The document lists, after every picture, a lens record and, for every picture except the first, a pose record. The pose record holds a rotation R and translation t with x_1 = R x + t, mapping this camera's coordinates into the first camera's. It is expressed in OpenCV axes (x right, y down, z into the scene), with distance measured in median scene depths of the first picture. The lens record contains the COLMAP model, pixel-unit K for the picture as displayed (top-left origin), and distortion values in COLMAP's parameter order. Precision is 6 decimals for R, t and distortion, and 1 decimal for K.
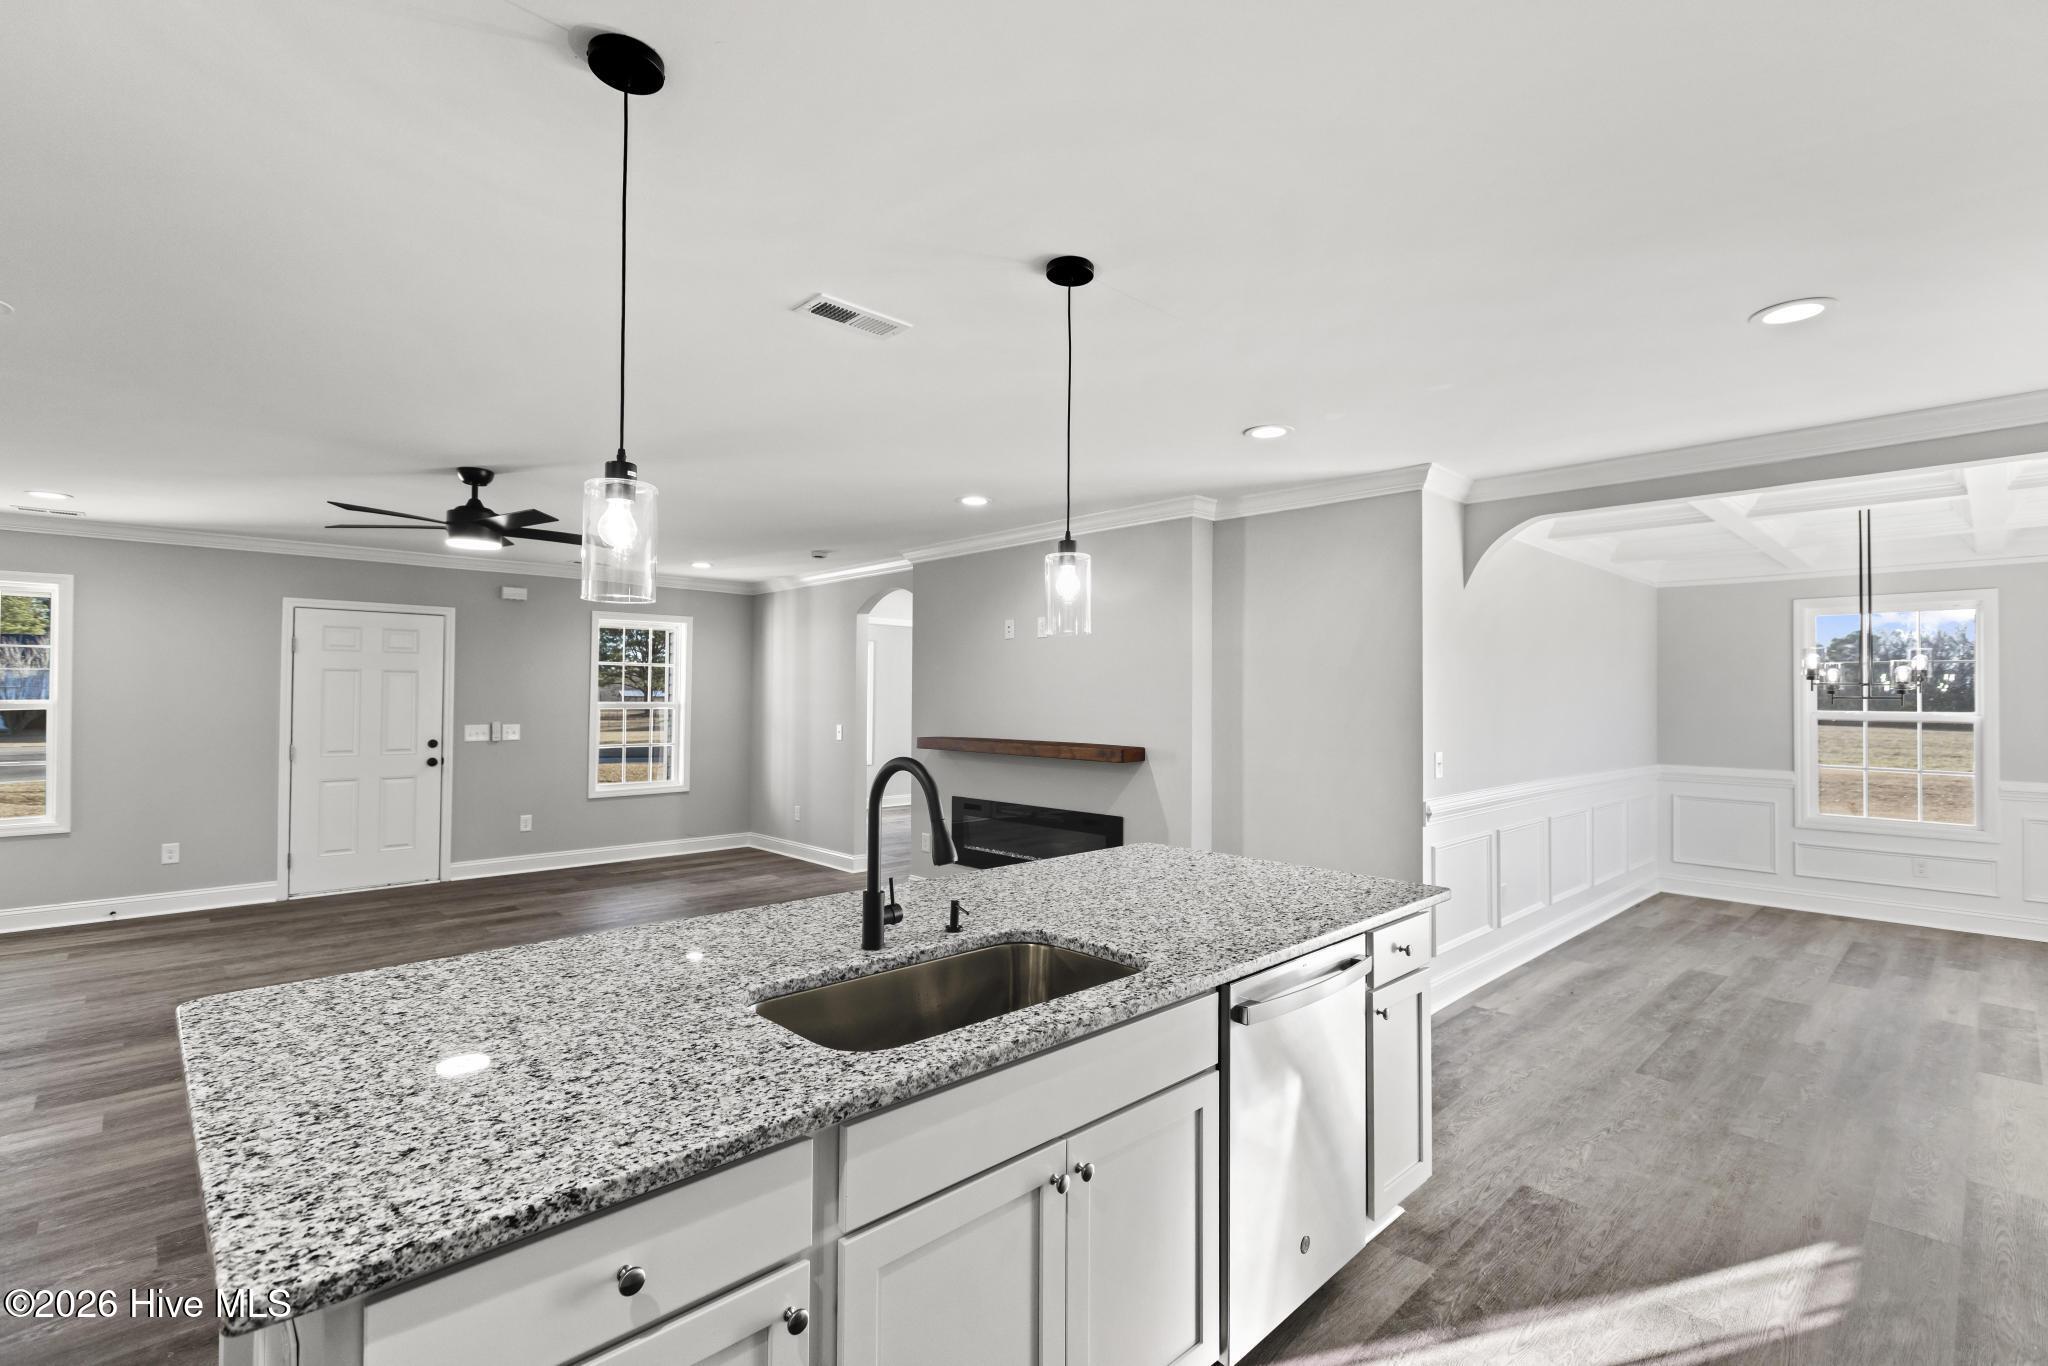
lens RADIAL K [[931.0, 0, 1016.2], [0, 931.0, 683.4], [0, 0, 1]] dist [0.002351, -0.000206]
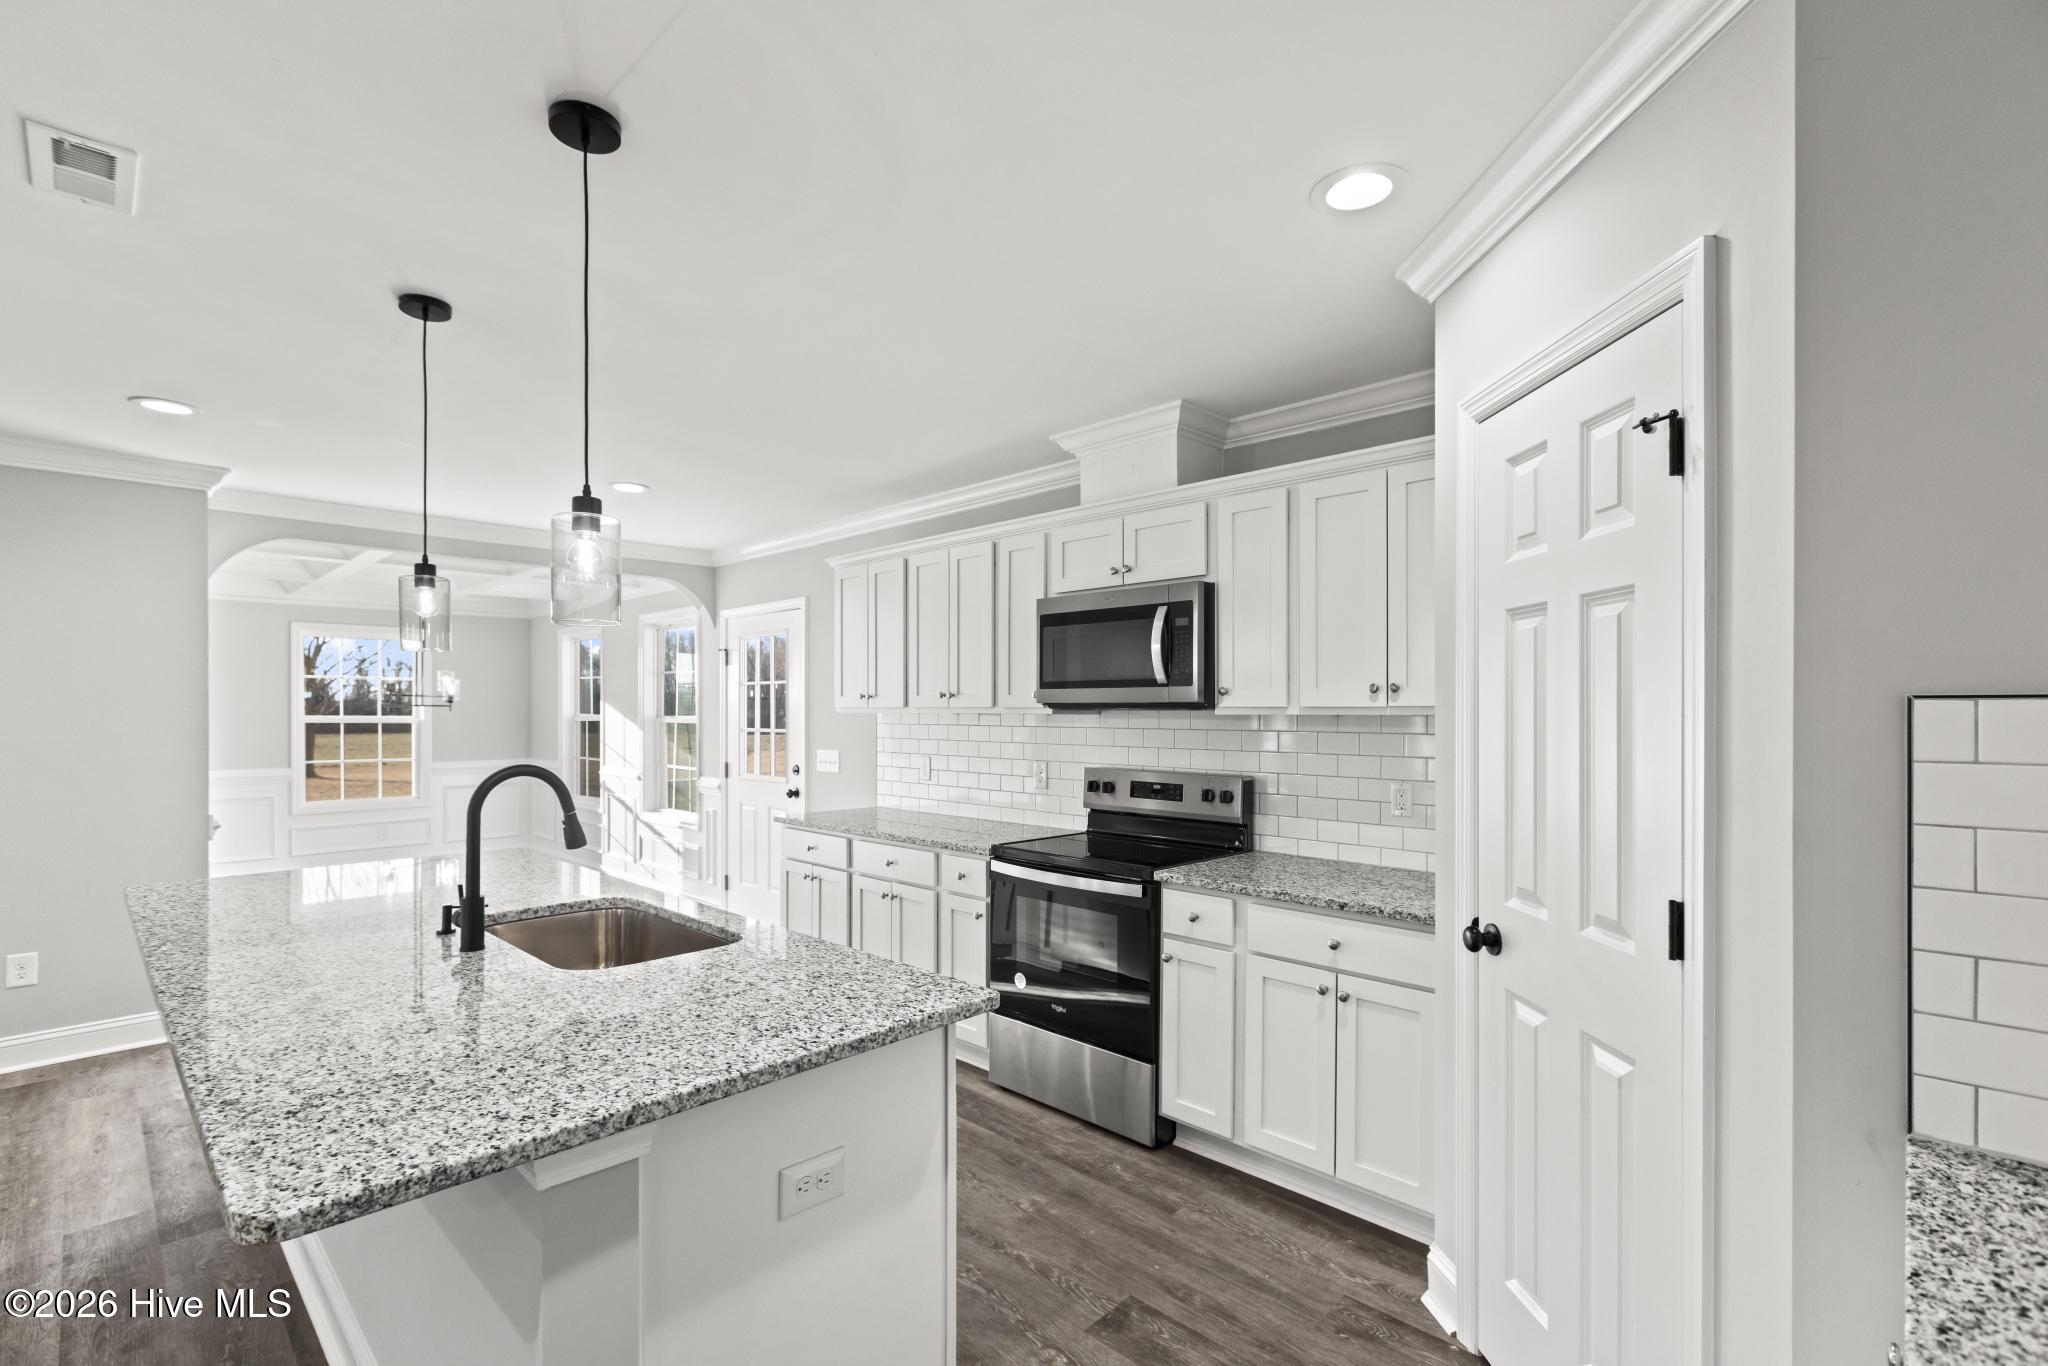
lens RADIAL K [[918.2, 0, 1031.0], [0, 918.2, 708.5], [0, 0, 1]] dist [-0.000275, -0.000493]
pose [[-0.047608, -0.005443, 0.998851, -0.474787], [-0.015661, 0.999866, 0.004702, -0.001133], [-0.998743, -0.015419, -0.047687, 0.164718]]
